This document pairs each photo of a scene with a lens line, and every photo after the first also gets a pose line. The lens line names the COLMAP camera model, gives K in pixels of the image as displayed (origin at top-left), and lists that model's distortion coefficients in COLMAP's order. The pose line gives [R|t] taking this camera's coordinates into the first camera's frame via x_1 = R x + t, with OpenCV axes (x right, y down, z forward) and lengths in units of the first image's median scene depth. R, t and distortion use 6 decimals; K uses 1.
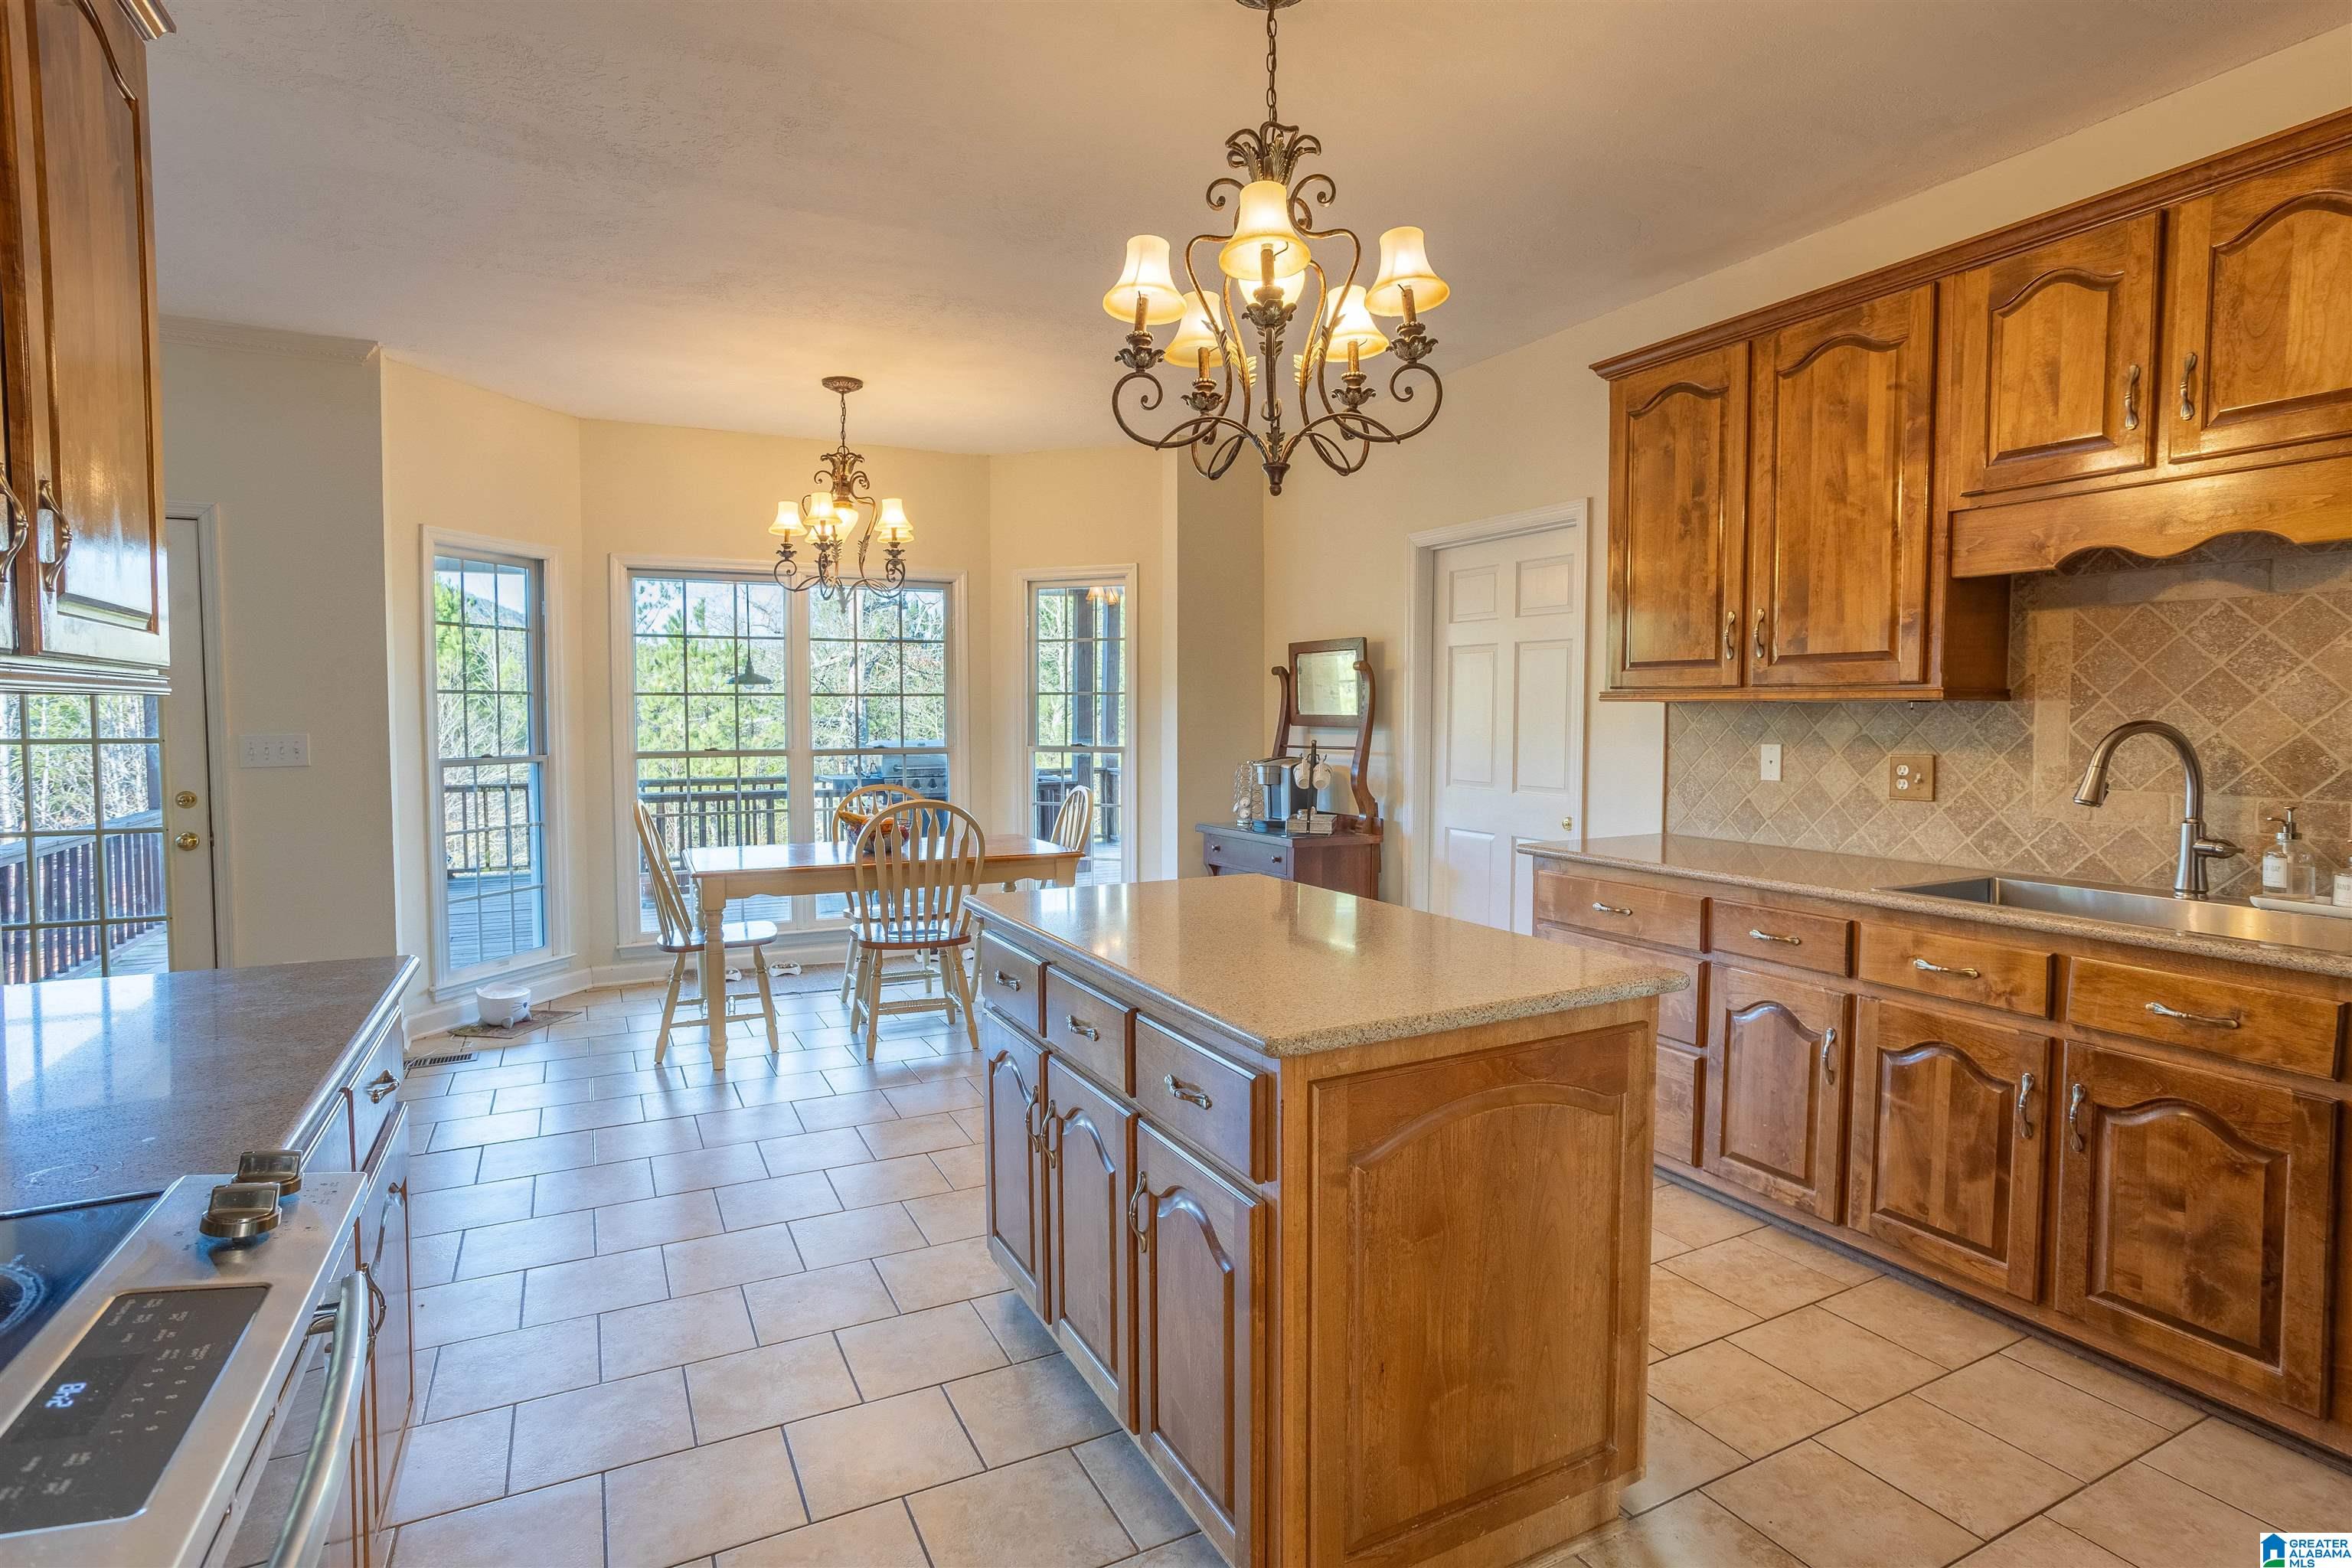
lens RADIAL K [[1157.3, 0, 1163.7], [0, 1157.3, 759.9], [0, 0, 1]] dist [-0.023064, 0.000617]
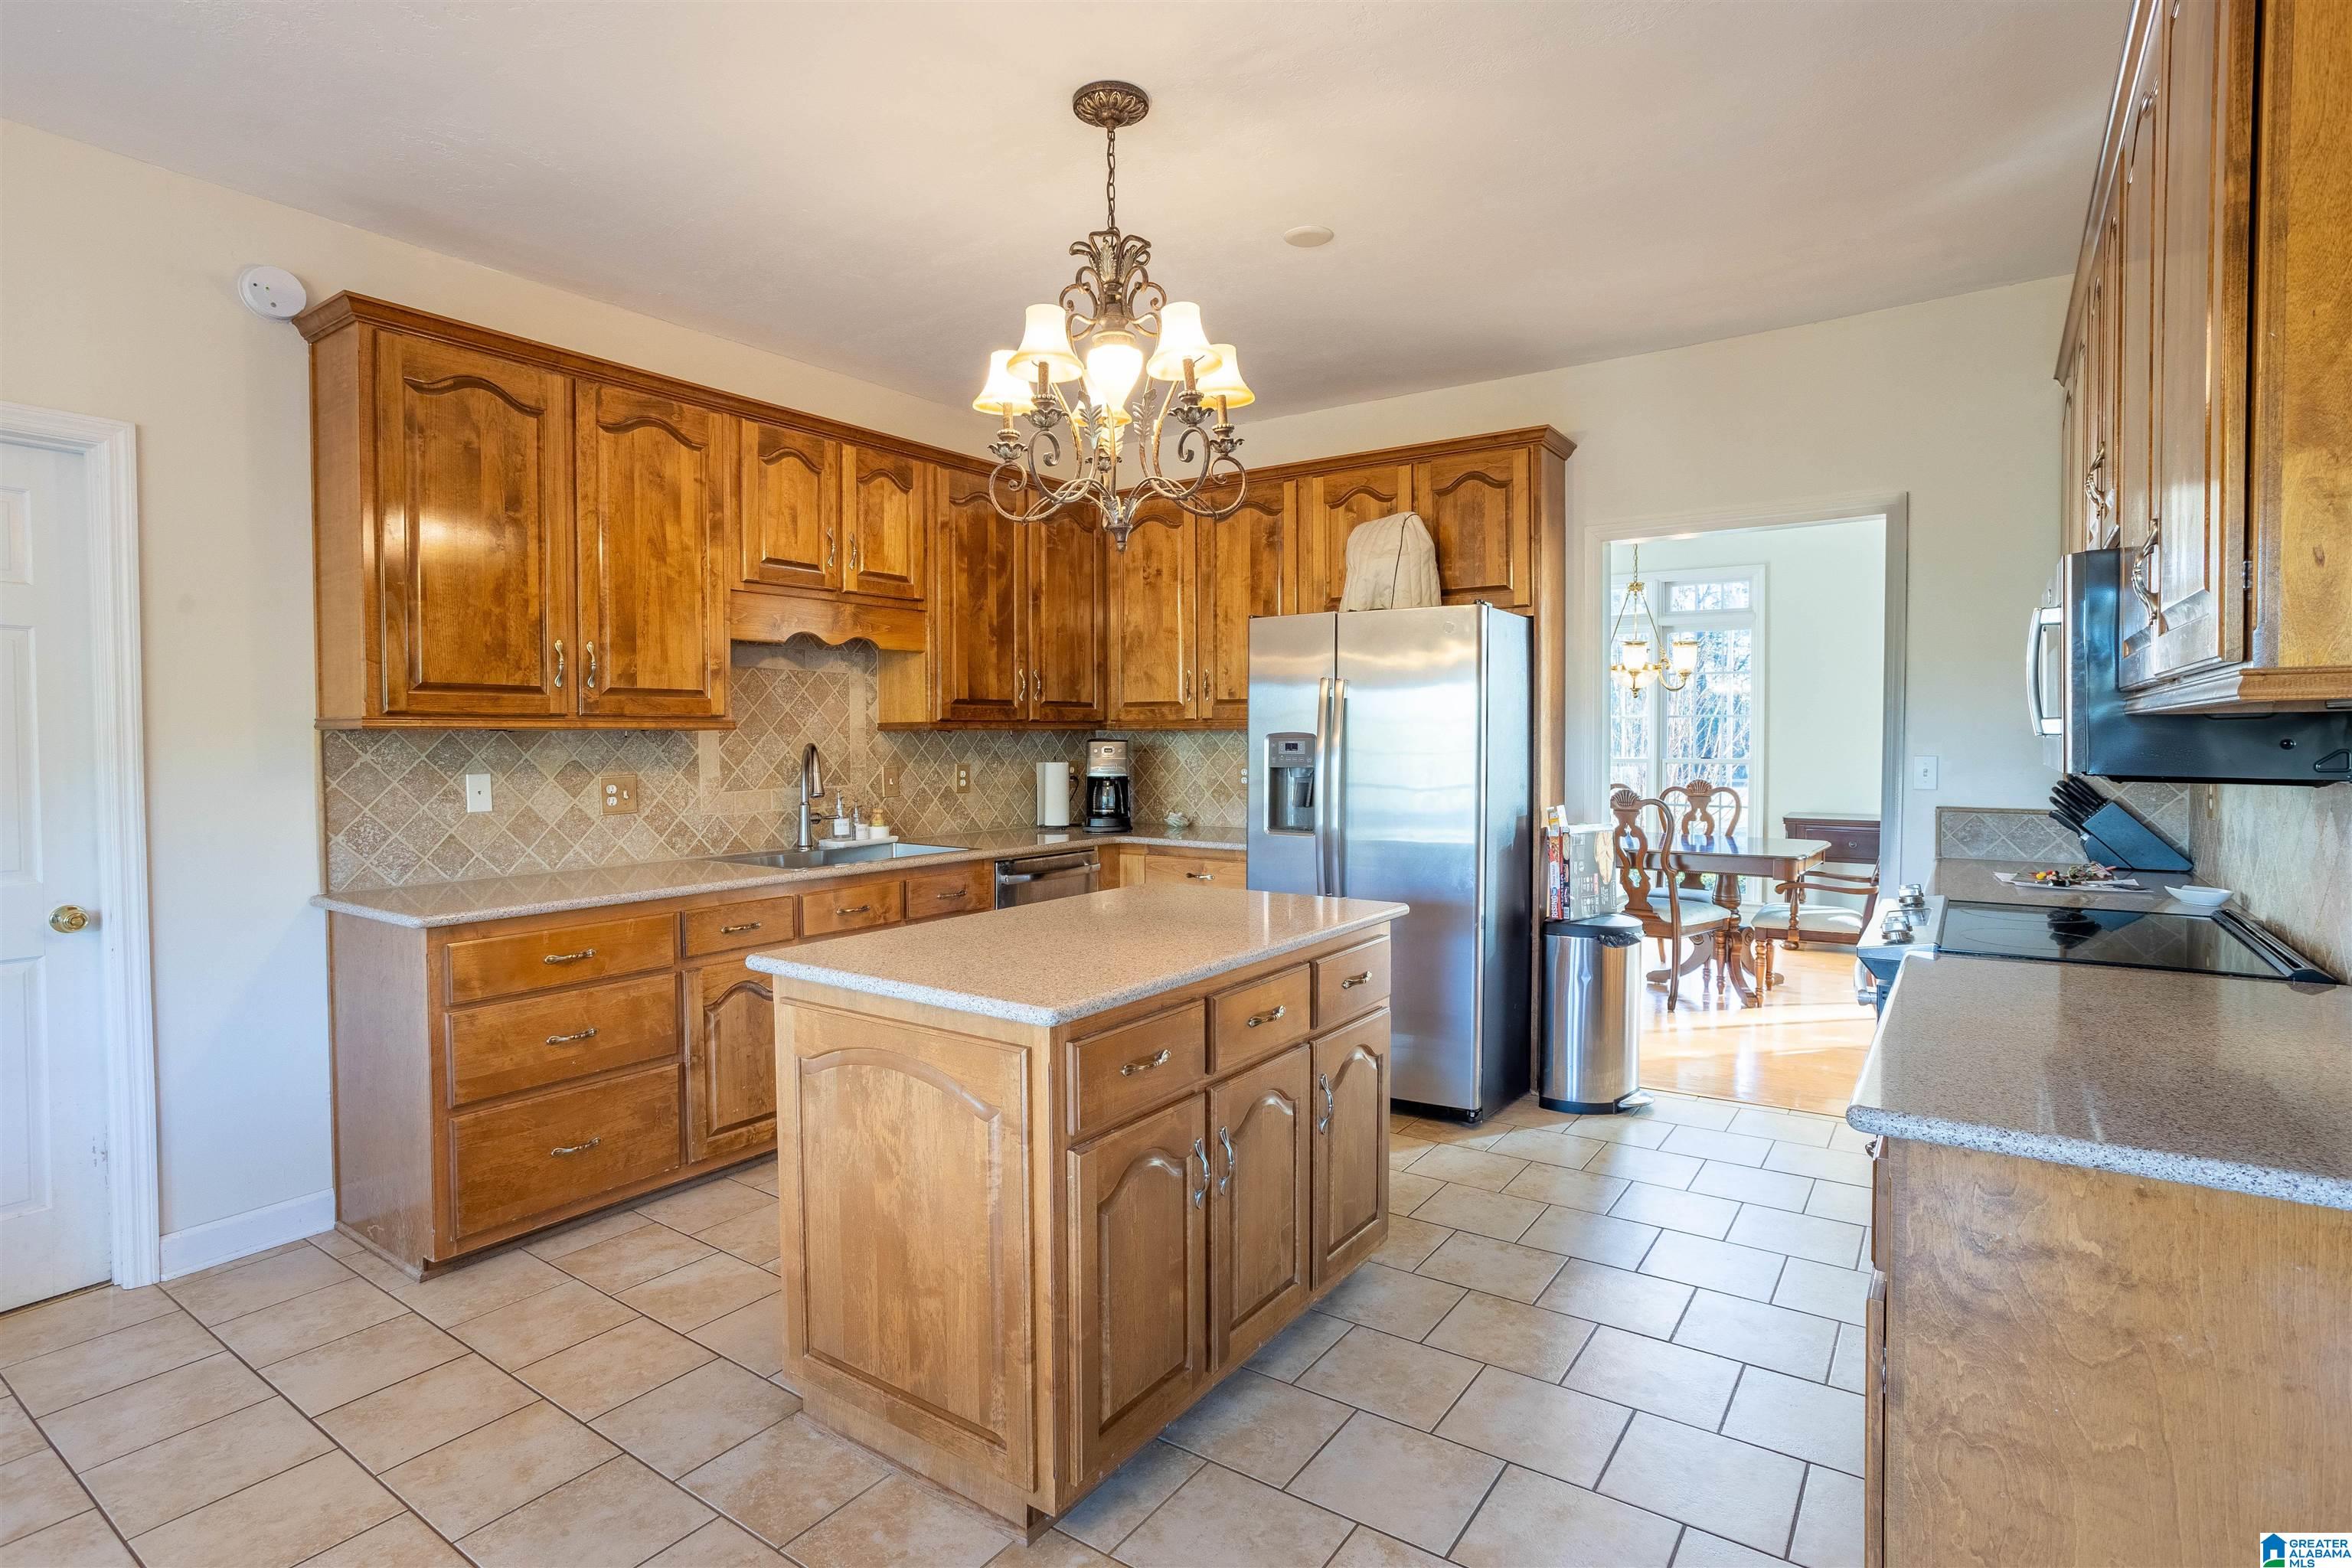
lens RADIAL K [[1157.3, 0, 1163.7], [0, 1157.3, 759.9], [0, 0, 1]] dist [-0.023064, 0.000617]
pose [[-0.472842, -0.018102, 0.880961, -0.696675], [0.041227, 0.998240, 0.042640, -0.050617], [-0.880182, 0.056481, -0.471263, 1.118644]]
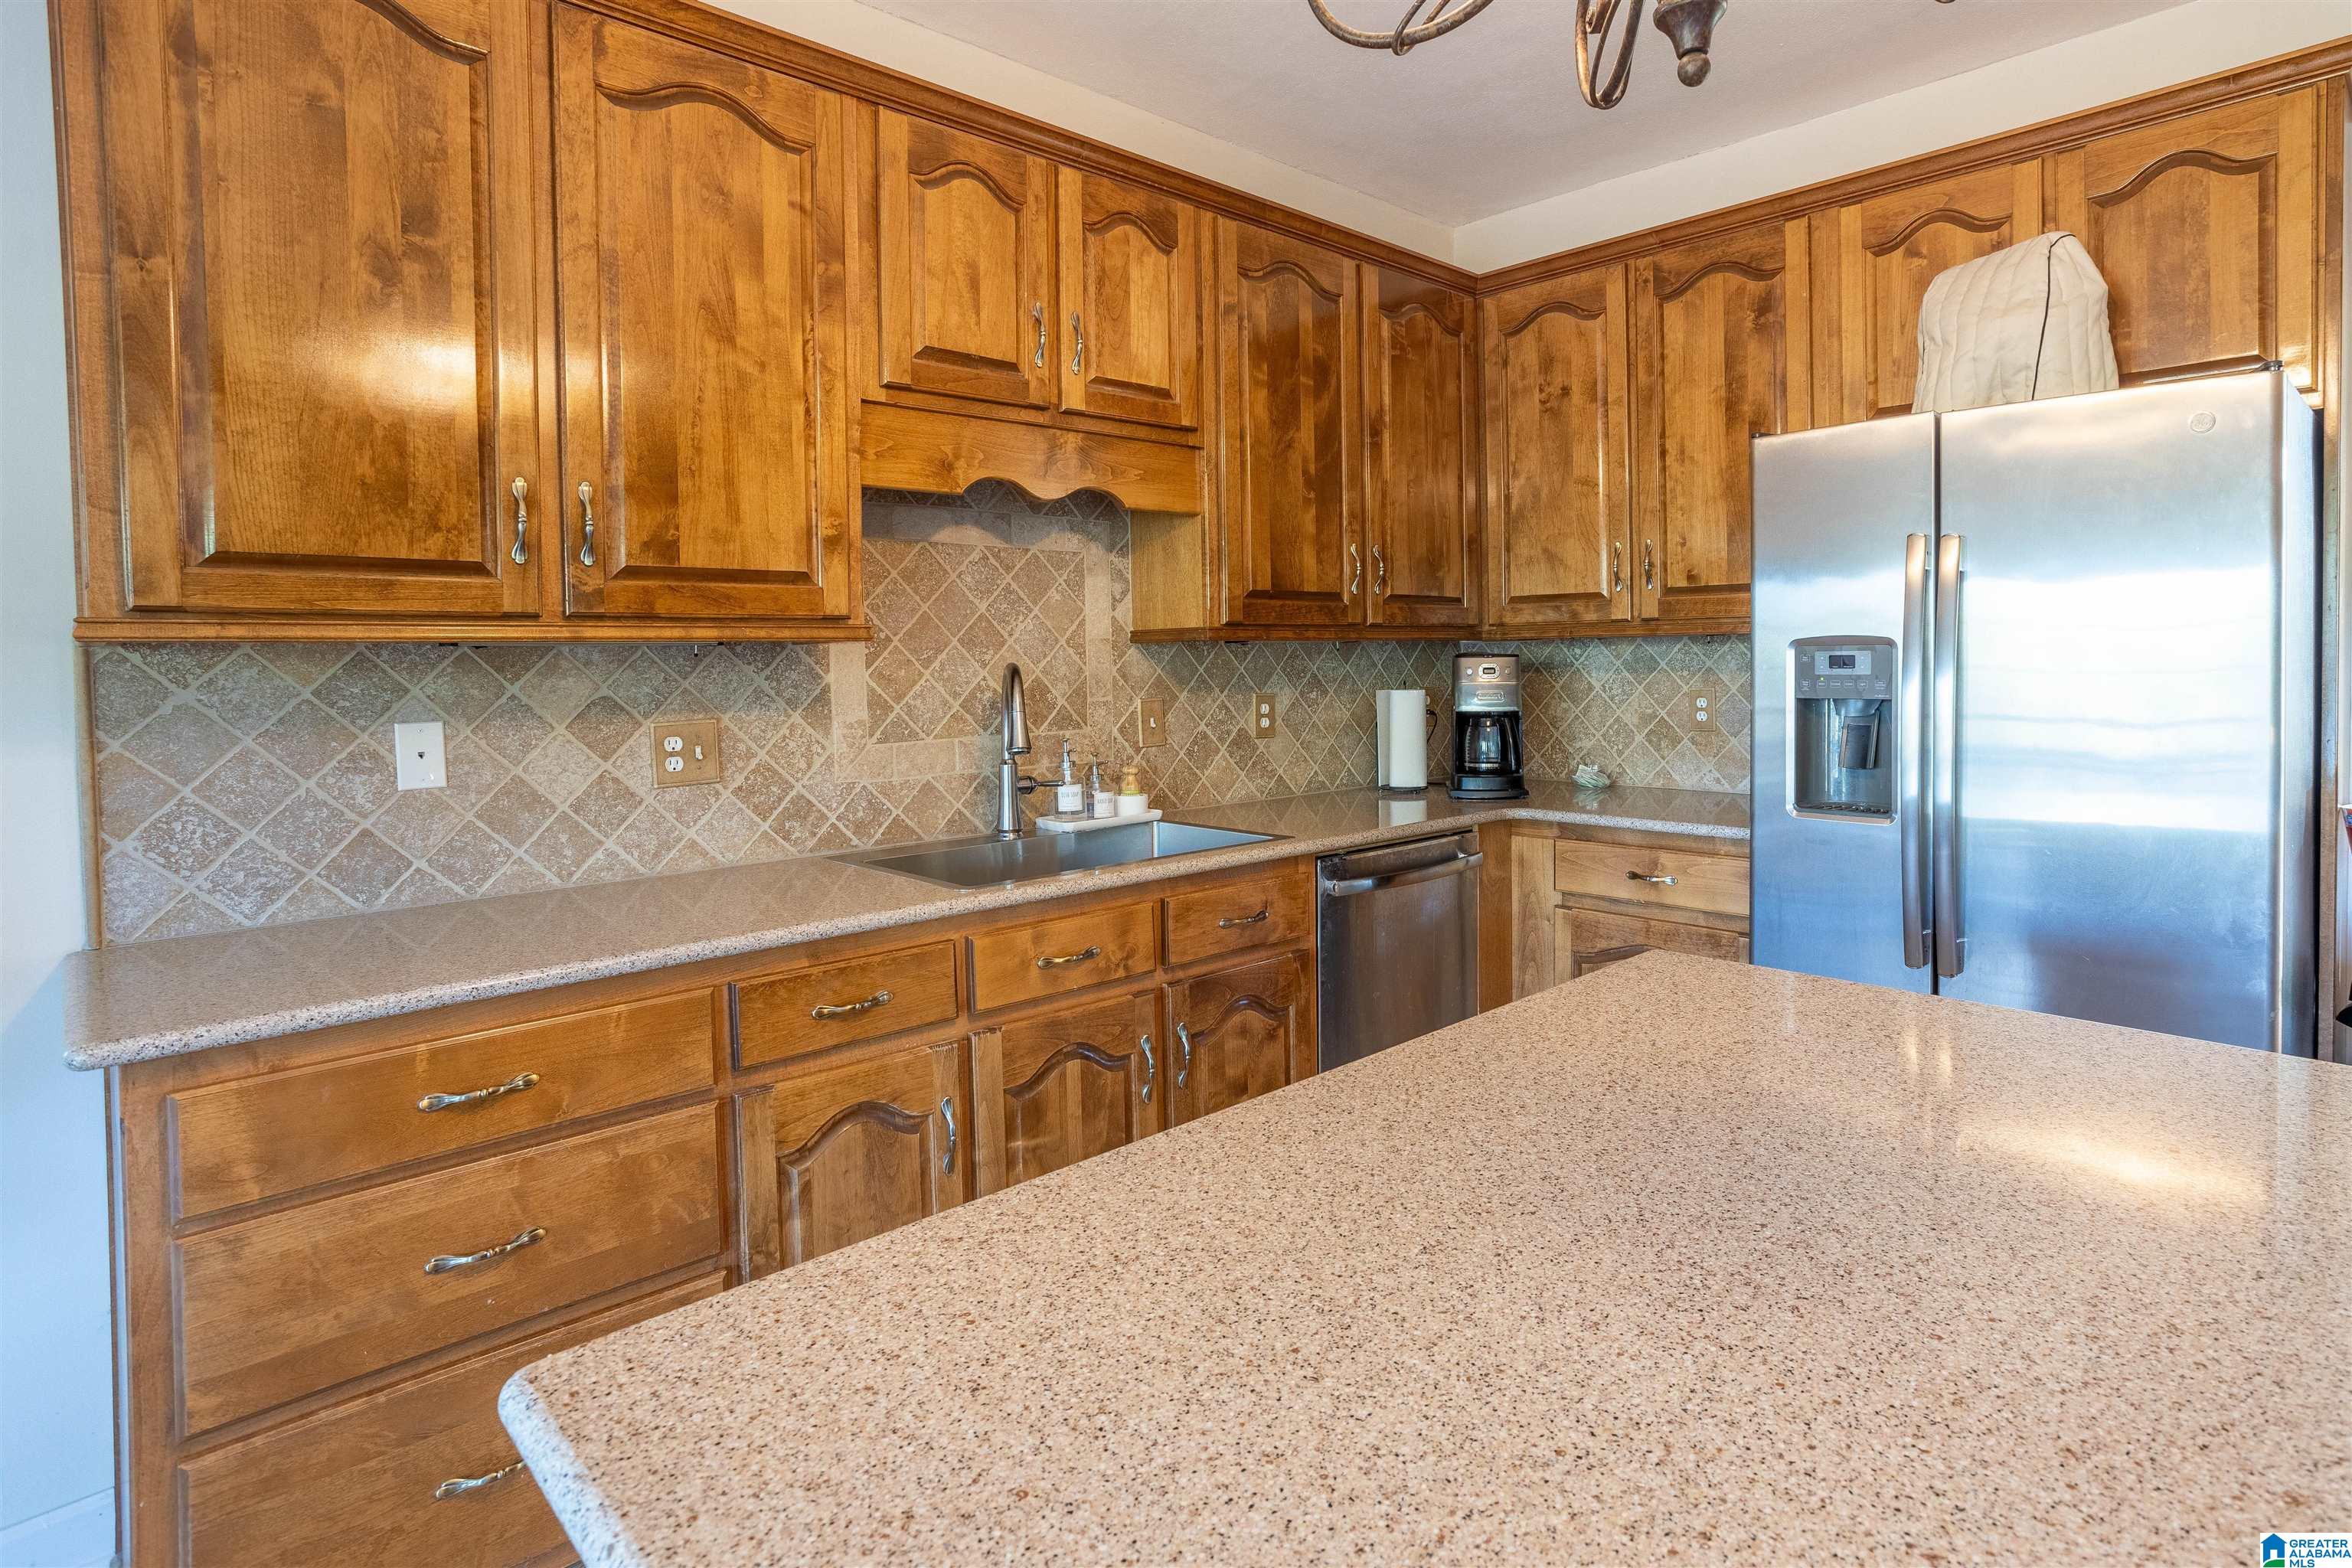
lens RADIAL K [[1238.8, 0, 1287.9], [0, 1238.8, 684.0], [0, 0, 1]] dist [-0.019221, 0.000194]
pose [[-0.323562, -0.017573, 0.946044, -0.191283], [0.055088, 0.997782, 0.037375, -0.036685], [-0.944602, 0.064209, -0.321876, 0.939031]]
